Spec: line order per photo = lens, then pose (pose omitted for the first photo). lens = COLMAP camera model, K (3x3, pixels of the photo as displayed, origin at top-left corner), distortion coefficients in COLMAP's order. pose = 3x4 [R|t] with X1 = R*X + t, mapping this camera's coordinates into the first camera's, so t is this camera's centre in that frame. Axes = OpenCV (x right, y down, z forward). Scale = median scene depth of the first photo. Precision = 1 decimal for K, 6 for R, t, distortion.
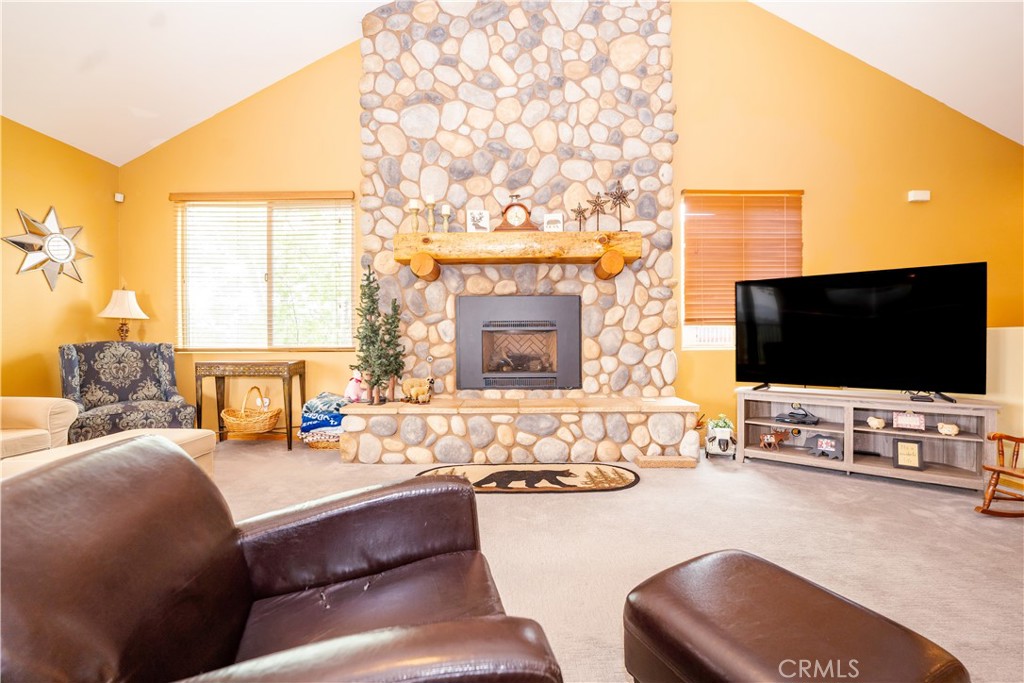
lens RADIAL K [[433.4, 0, 511.0], [0, 433.4, 343.1], [0, 0, 1]] dist [-0.024257, 0.000475]
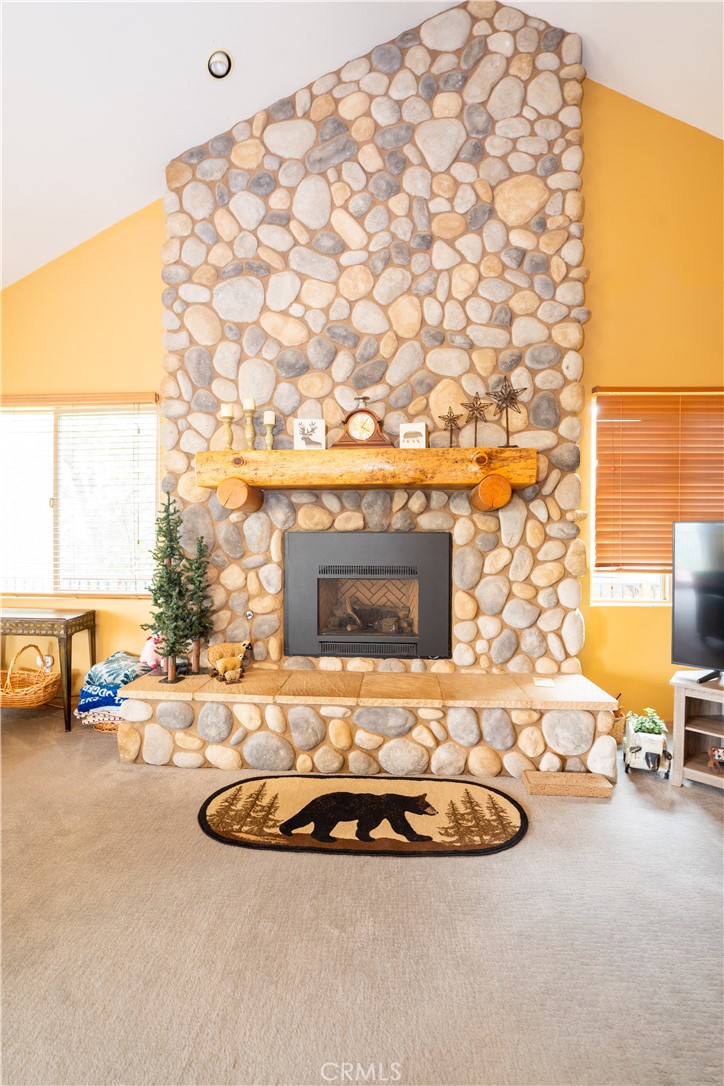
lens RADIAL K [[459.6, 0, 365.1], [0, 459.6, 542.8], [0, 0, 1]] dist [-0.024257, 0.000475]
pose [[0.998115, 0.010911, -0.060399, 0.063266], [-0.010658, 0.999933, 0.004504, -0.095883], [0.060444, -0.003852, 0.998164, 0.214688]]
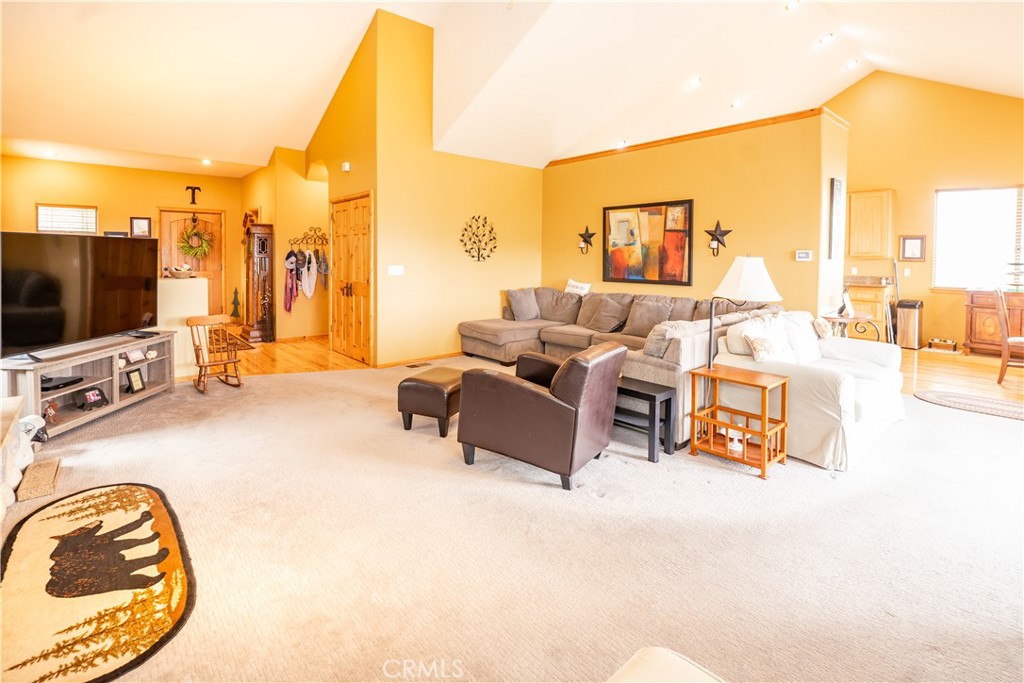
lens RADIAL K [[483.9, 0, 467.6], [0, 483.9, 271.7], [0, 0, 1]] dist [0.031765, 0.000021]
pose [[-0.598302, -0.029936, 0.800711, -0.656569], [0.003288, 0.999202, 0.039813, -0.098353], [-0.801264, 0.026454, -0.597726, 0.776563]]
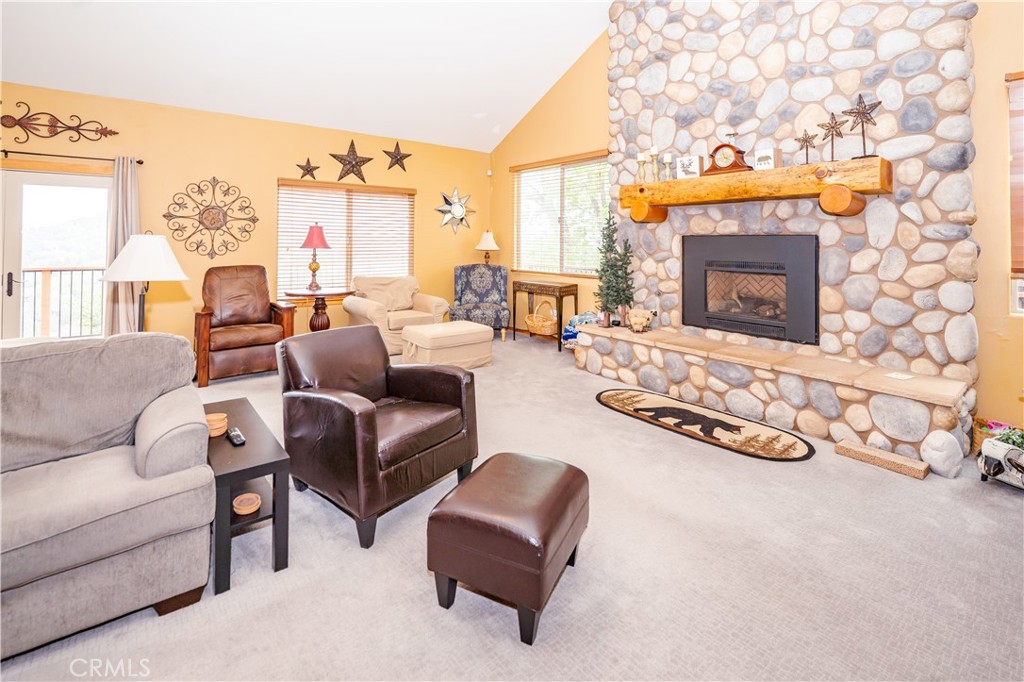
lens RADIAL K [[469.9, 0, 493.4], [0, 469.9, 233.1], [0, 0, 1]] dist [-0.018164, 0.000384]
pose [[0.608498, -0.003358, -0.793549, 0.504893], [-0.018493, 0.999659, -0.018411, -0.086159], [0.793340, 0.025878, 0.608228, -0.060431]]
